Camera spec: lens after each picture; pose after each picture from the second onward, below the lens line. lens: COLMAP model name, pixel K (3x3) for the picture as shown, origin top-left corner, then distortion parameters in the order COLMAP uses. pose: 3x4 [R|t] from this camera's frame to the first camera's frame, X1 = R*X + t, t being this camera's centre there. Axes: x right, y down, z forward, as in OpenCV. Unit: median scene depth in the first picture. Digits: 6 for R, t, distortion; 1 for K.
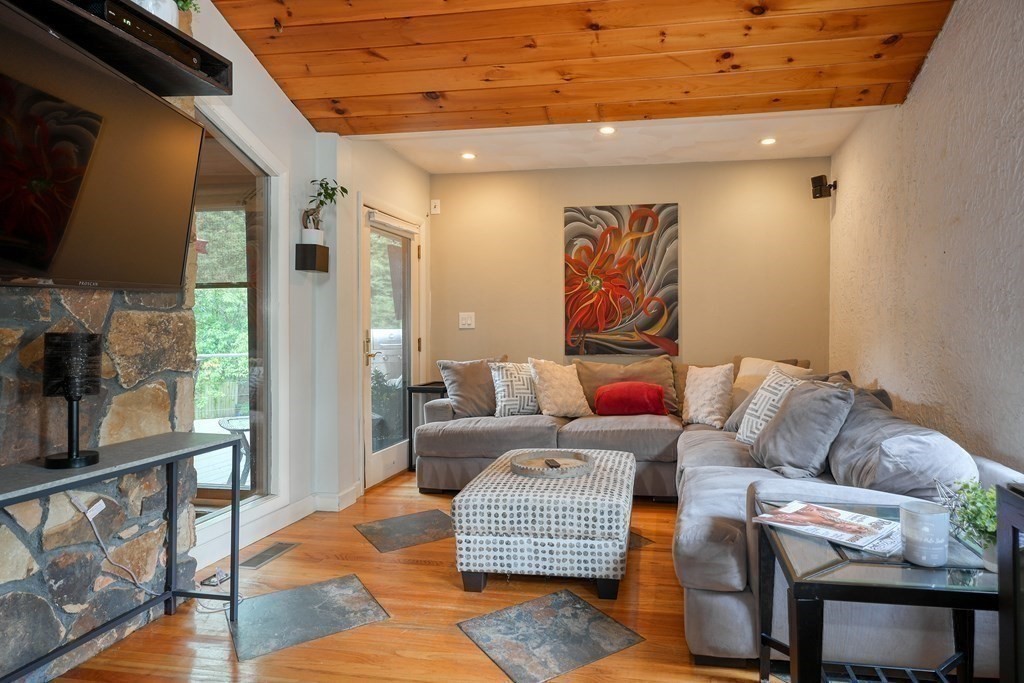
lens RADIAL K [[774.9, 0, 512.0], [0, 774.9, 341.5], [0, 0, 1]] dist [0.001464, 0.001681]
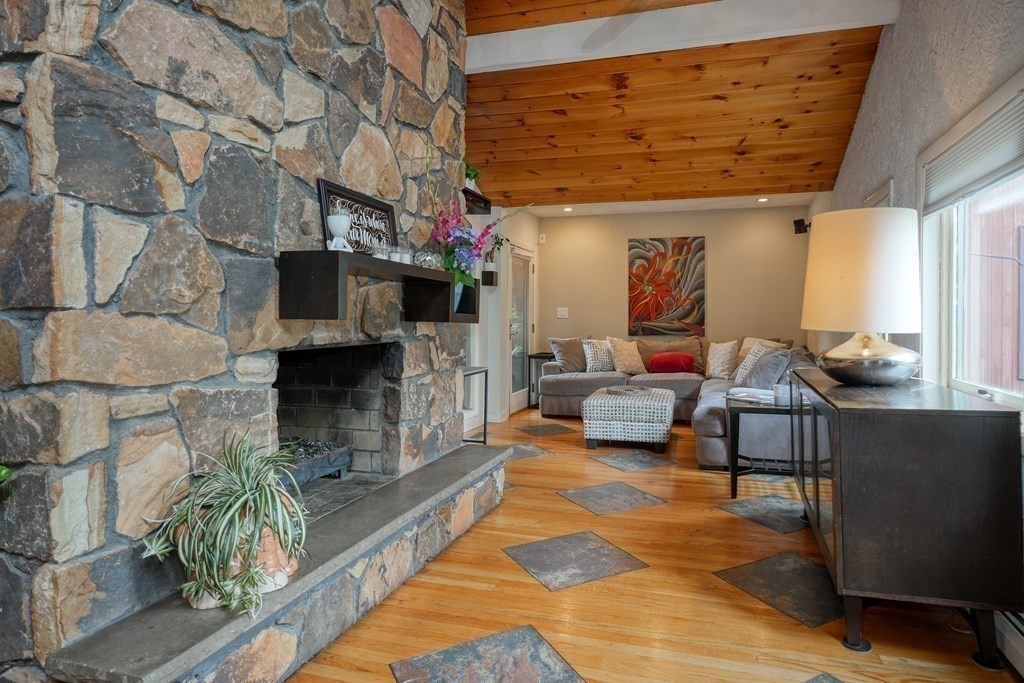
lens RADIAL K [[597.0, 0, 509.8], [0, 597.0, 323.2], [0, 0, 1]] dist [0.000421, -0.000320]
pose [[0.993443, 0.005198, -0.114210, -0.039680], [-0.006041, 0.999957, -0.007042, 0.003340], [0.114168, 0.007686, 0.993432, -0.262341]]
